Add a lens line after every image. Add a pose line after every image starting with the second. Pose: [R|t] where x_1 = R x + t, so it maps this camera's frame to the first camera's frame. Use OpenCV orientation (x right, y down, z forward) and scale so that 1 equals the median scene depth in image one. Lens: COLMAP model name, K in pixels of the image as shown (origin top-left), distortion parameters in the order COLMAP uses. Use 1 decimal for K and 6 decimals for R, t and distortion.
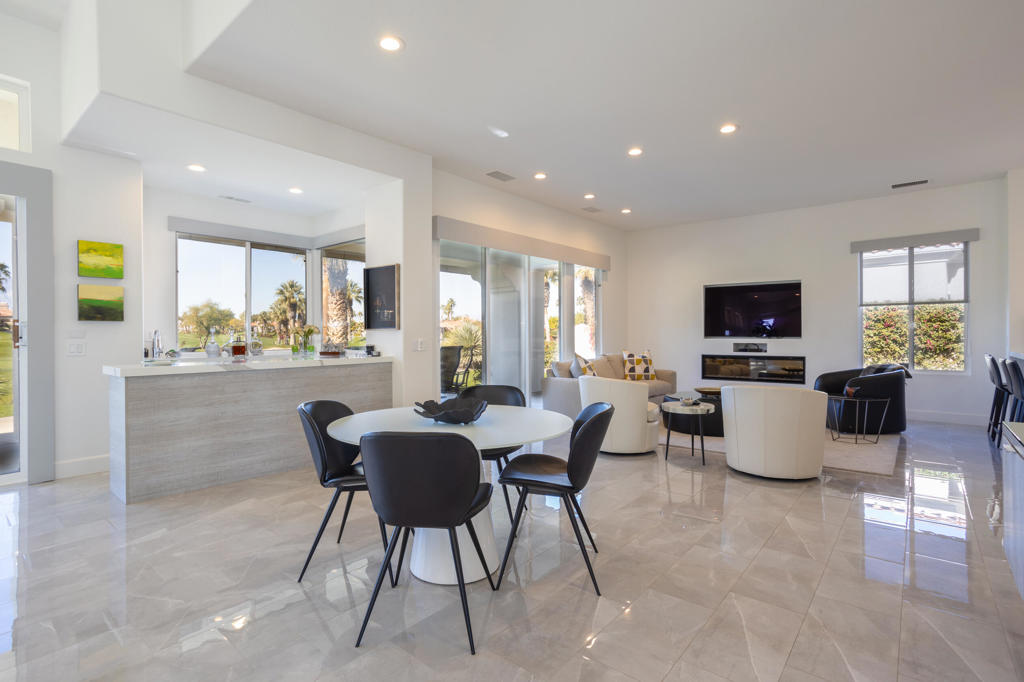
lens RADIAL K [[484.0, 0, 519.2], [0, 484.0, 339.8], [0, 0, 1]] dist [-0.000349, 0.000269]
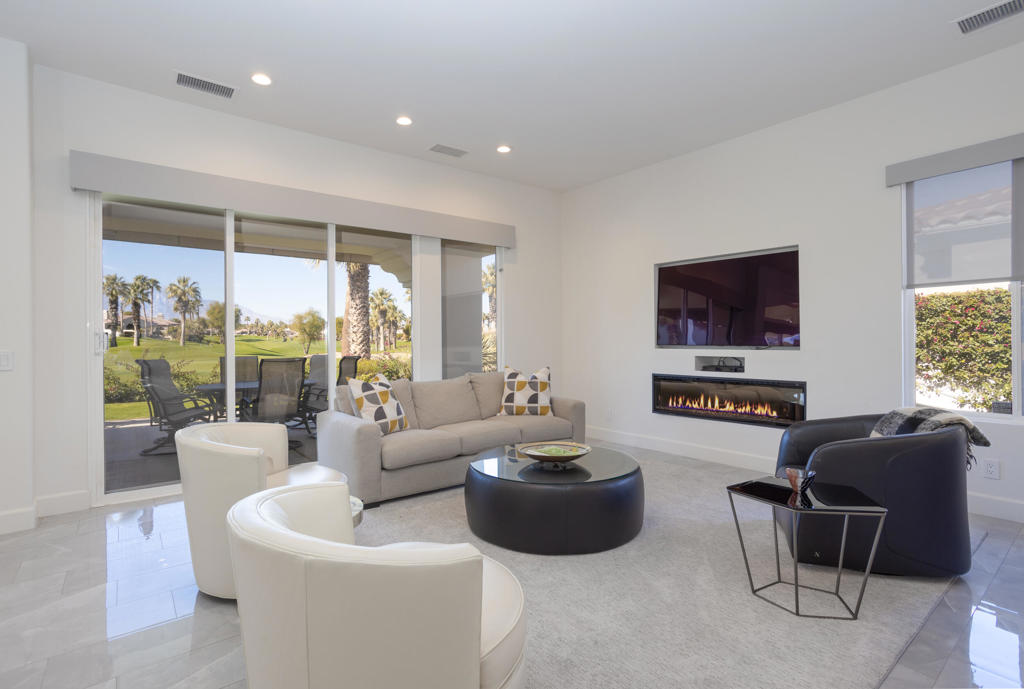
lens RADIAL K [[496.7, 0, 512.0], [0, 496.7, 344.5], [0, 0, 1]] dist [-0.000570, -0.000102]
pose [[0.979820, 0.000669, -0.199883, 0.355747], [-0.001145, 0.999997, -0.002264, -0.006581], [0.199880, 0.002447, 0.979817, 0.355611]]
